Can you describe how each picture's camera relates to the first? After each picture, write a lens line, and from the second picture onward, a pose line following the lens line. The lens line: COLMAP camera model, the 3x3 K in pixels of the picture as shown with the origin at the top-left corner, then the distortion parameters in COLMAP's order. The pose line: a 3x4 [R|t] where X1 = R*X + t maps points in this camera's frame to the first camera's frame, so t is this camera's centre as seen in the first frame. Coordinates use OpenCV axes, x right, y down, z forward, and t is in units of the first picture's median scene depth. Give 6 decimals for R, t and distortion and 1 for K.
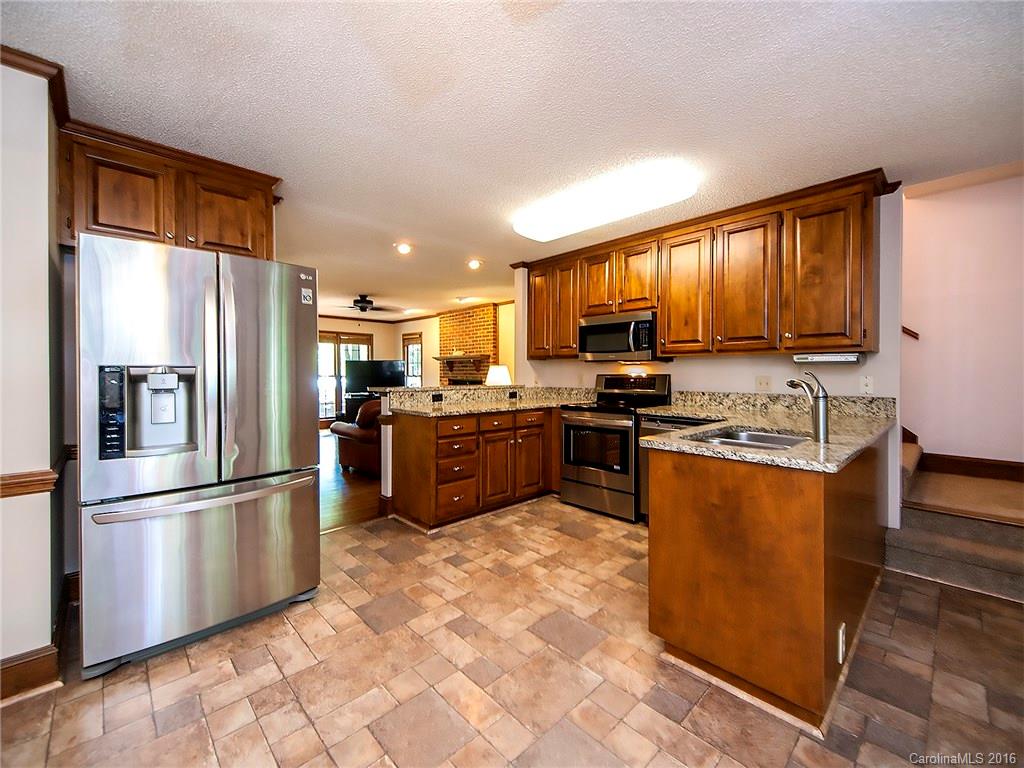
lens RADIAL K [[421.7, 0, 511.1], [0, 421.7, 376.2], [0, 0, 1]] dist [0.001779, 0.000143]
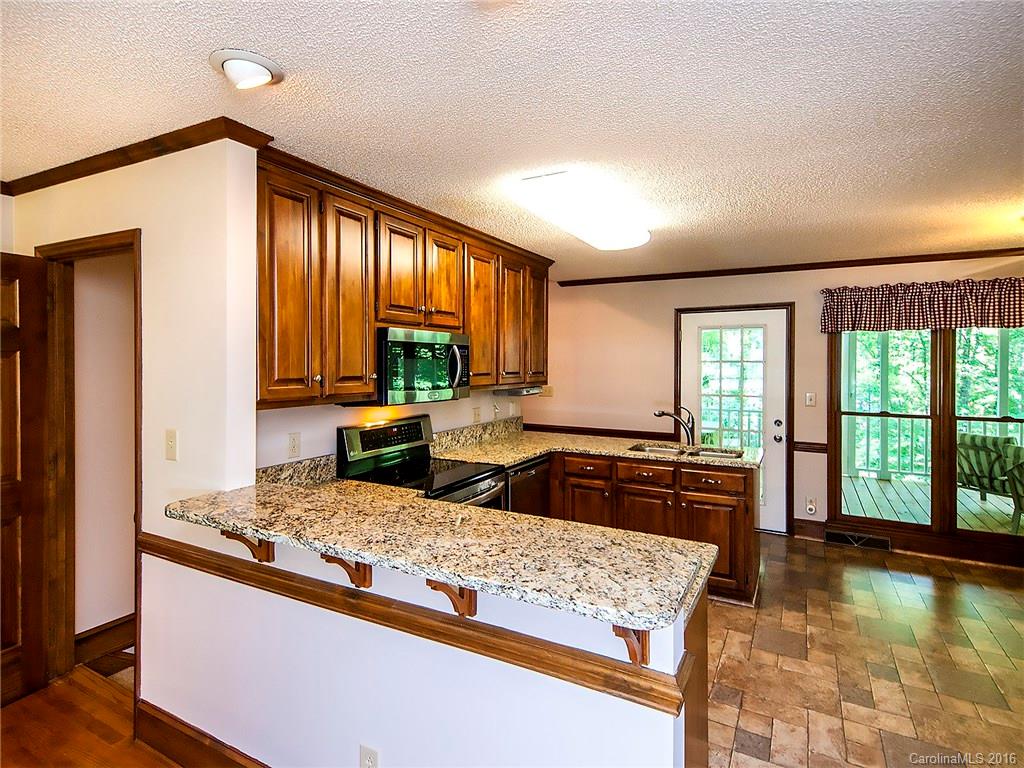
lens RADIAL K [[524.4, 0, 508.7], [0, 524.4, 363.2], [0, 0, 1]] dist [0.003544, 0.000236]
pose [[-0.284746, -0.006470, 0.958581, -0.918839], [0.007477, 0.999932, 0.008970, -0.169995], [-0.958574, 0.009721, -0.284679, 1.857716]]
